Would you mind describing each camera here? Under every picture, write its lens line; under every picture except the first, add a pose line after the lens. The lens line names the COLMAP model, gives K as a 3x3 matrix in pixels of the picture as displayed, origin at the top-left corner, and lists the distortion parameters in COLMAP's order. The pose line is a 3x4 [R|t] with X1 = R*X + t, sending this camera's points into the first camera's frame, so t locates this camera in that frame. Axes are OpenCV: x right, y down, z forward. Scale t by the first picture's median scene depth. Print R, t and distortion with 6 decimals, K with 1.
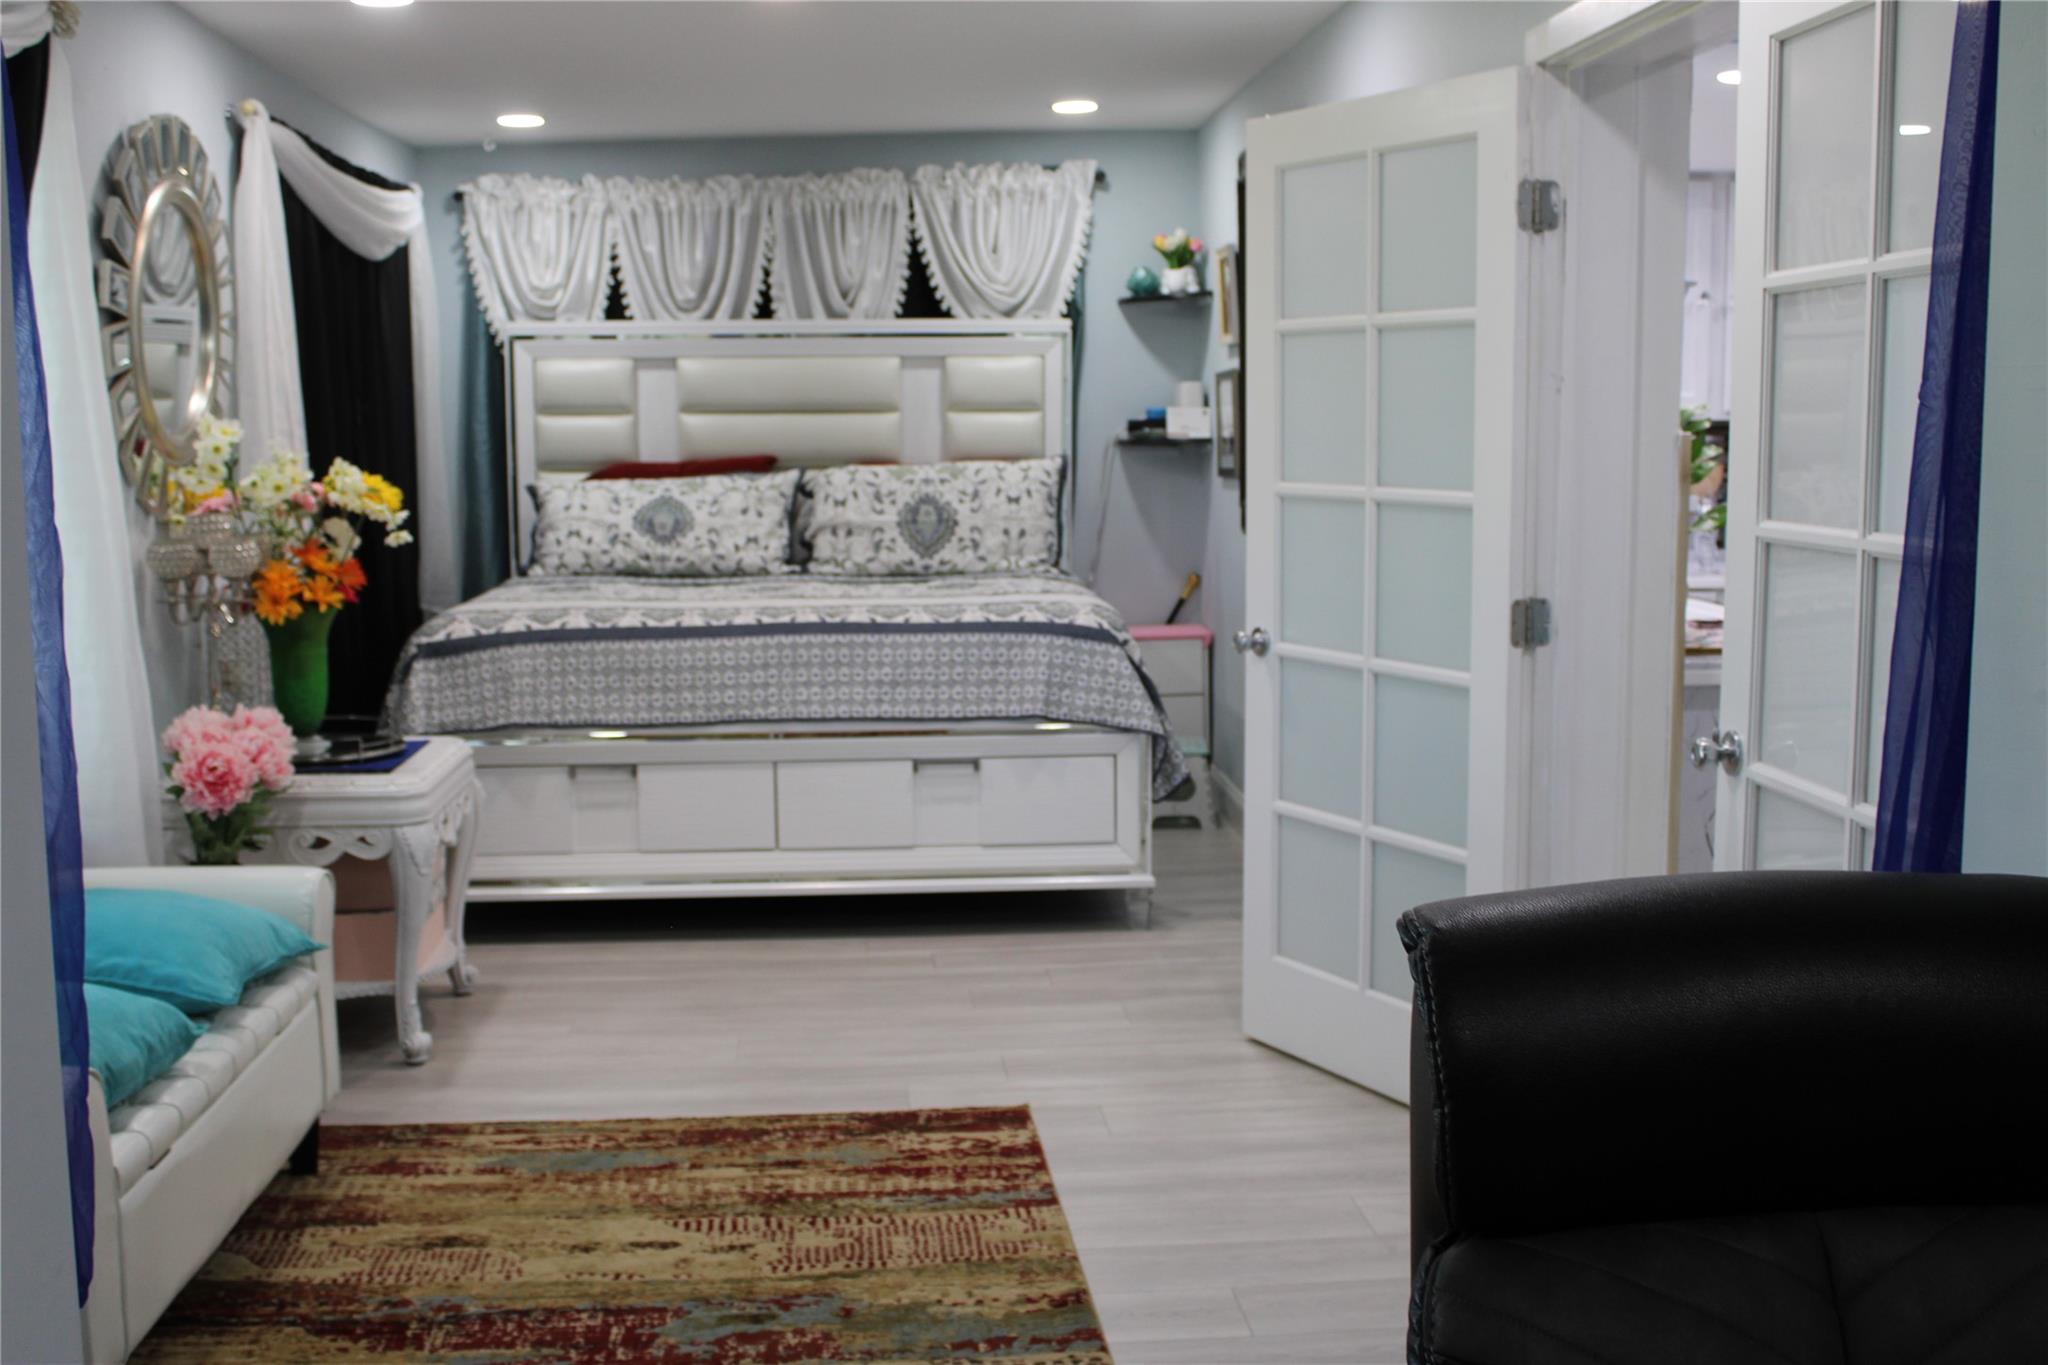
lens RADIAL K [[2187.1, 0, 1024.2], [0, 2187.1, 695.0], [0, 0, 1]] dist [-0.120862, 0.141074]
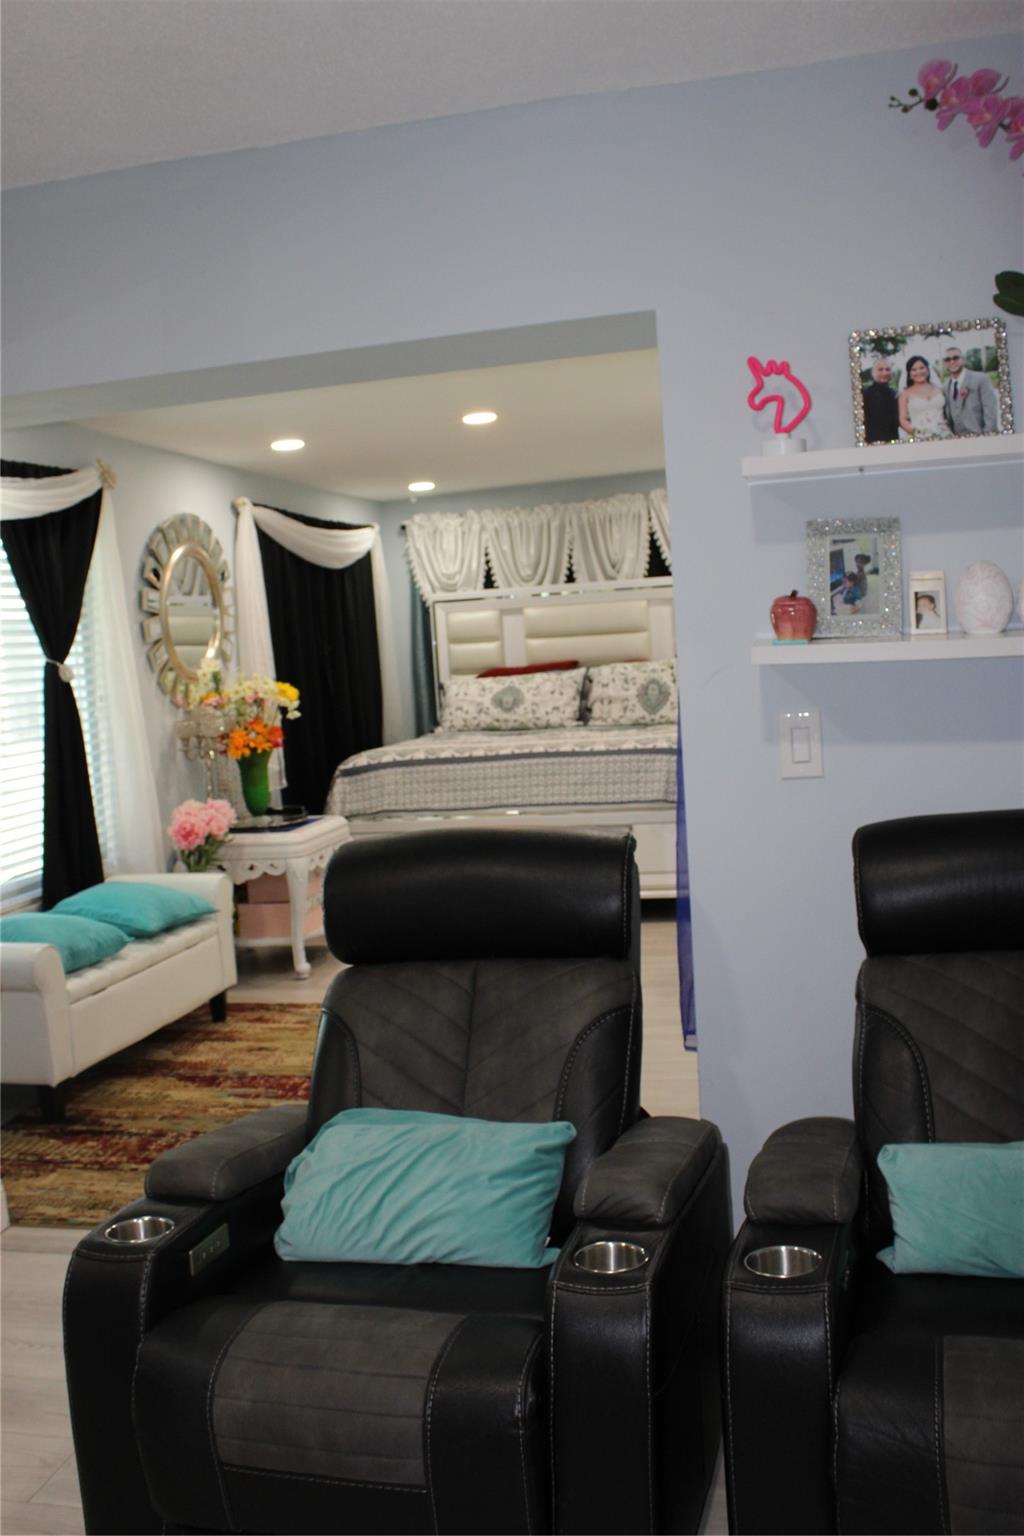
lens RADIAL K [[1436.7, 0, 530.9], [0, 1436.7, 770.9], [0, 0, 1]] dist [-0.174641, 0.215417]
pose [[0.954438, -0.028906, -0.297006, 0.245503], [0.020469, 0.999295, -0.031479, 0.019959], [0.297706, 0.023965, 0.954357, -0.149164]]
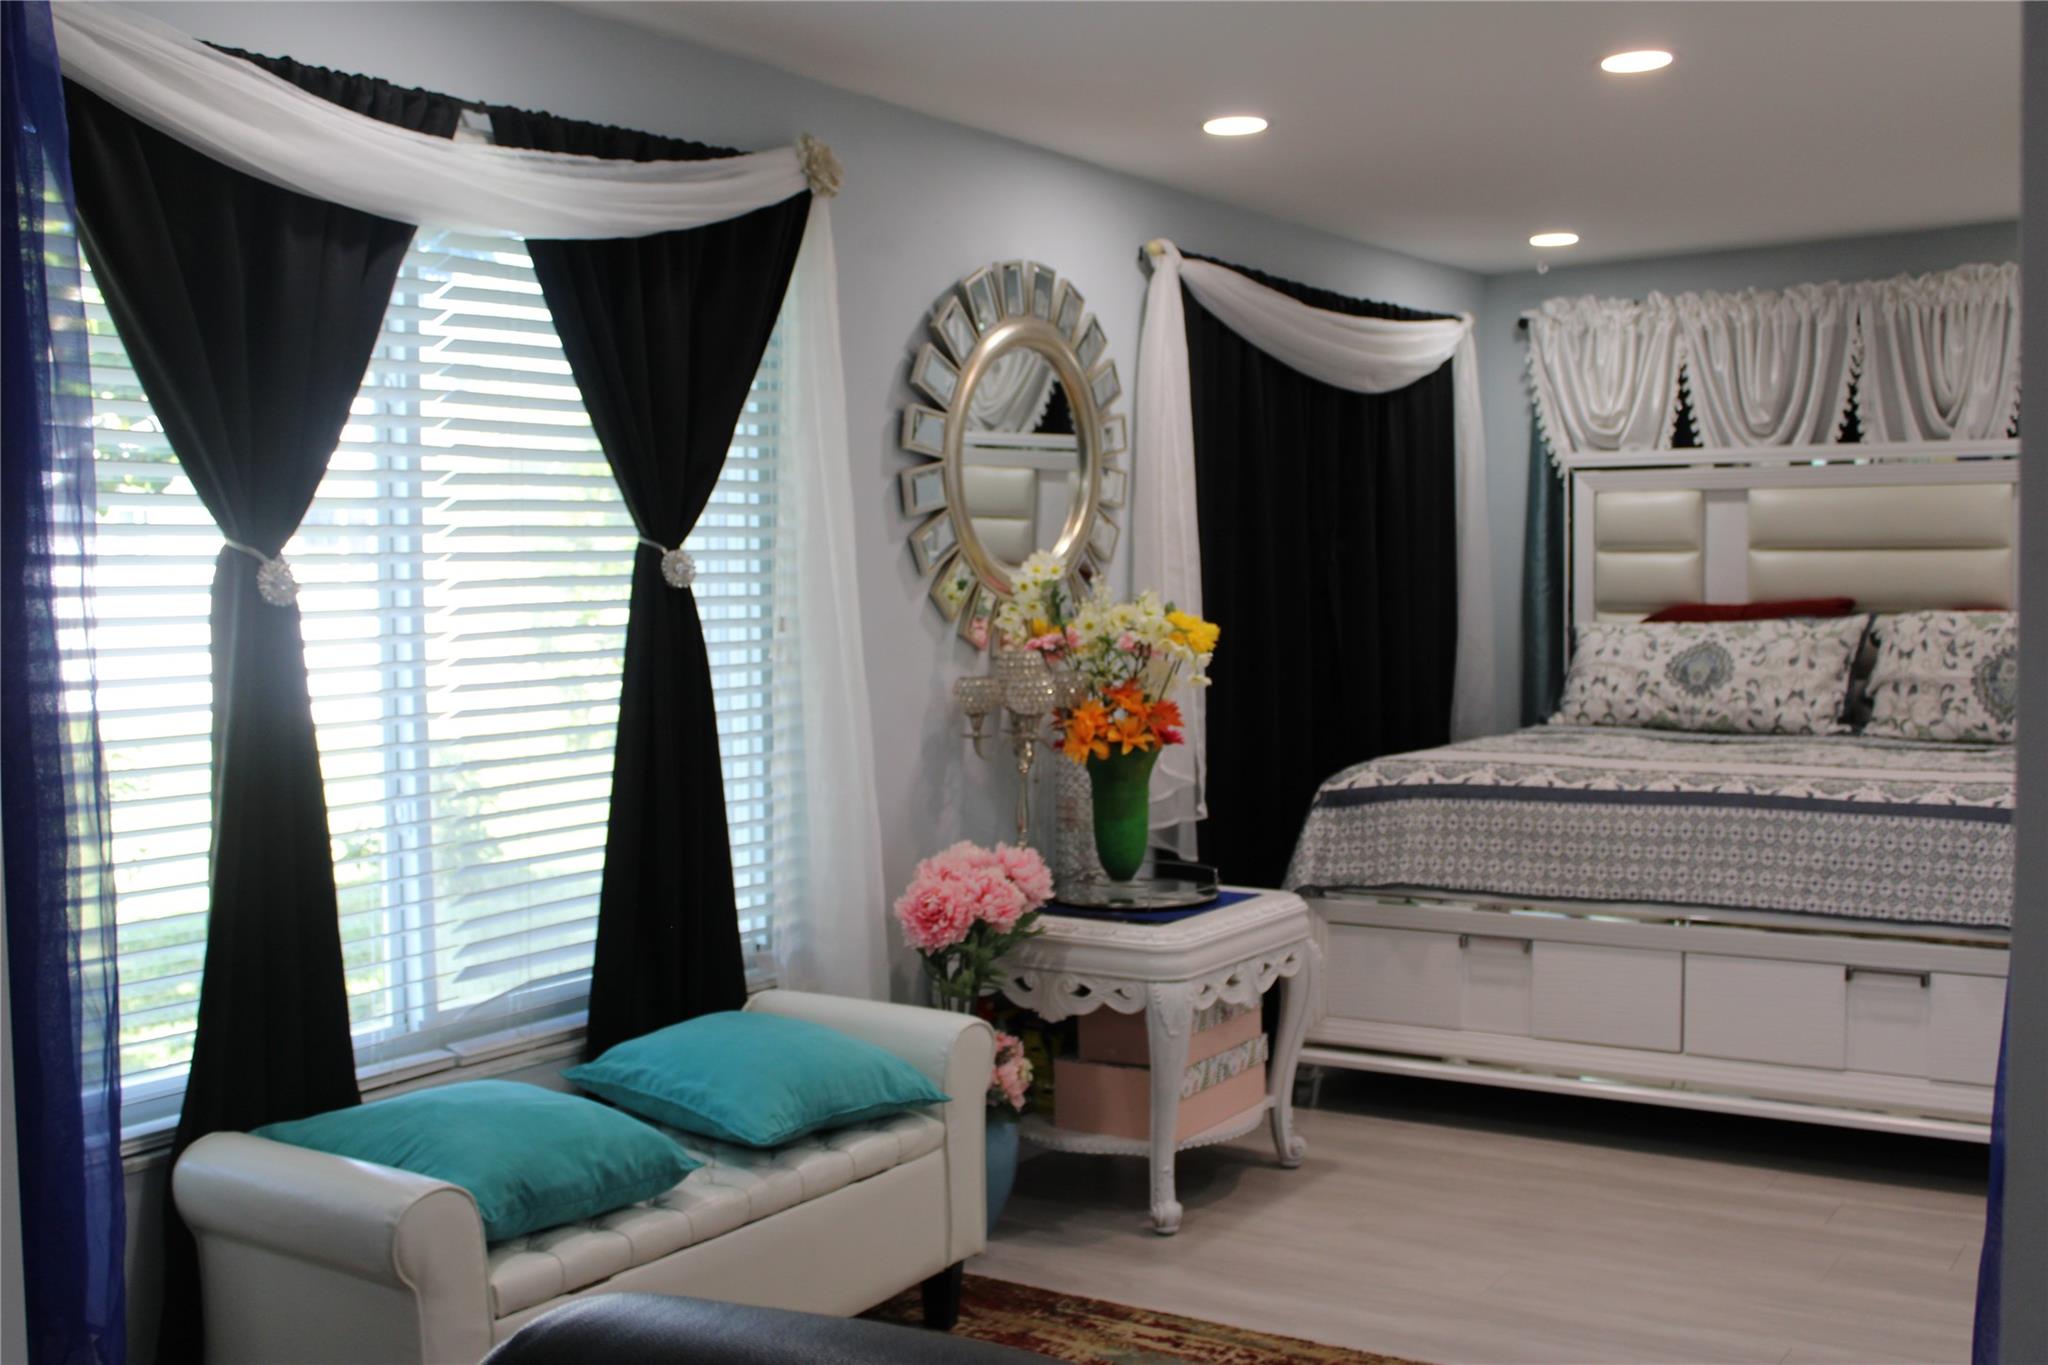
lens RADIAL K [[2187.1, 0, 1024.2], [0, 2187.1, 695.0], [0, 0, 1]] dist [-0.120862, 0.141074]
pose [[0.793661, 0.033055, -0.607461, 0.189110], [-0.070464, 0.996797, -0.037823, -0.019352], [0.604265, 0.072823, 0.793448, 0.149996]]
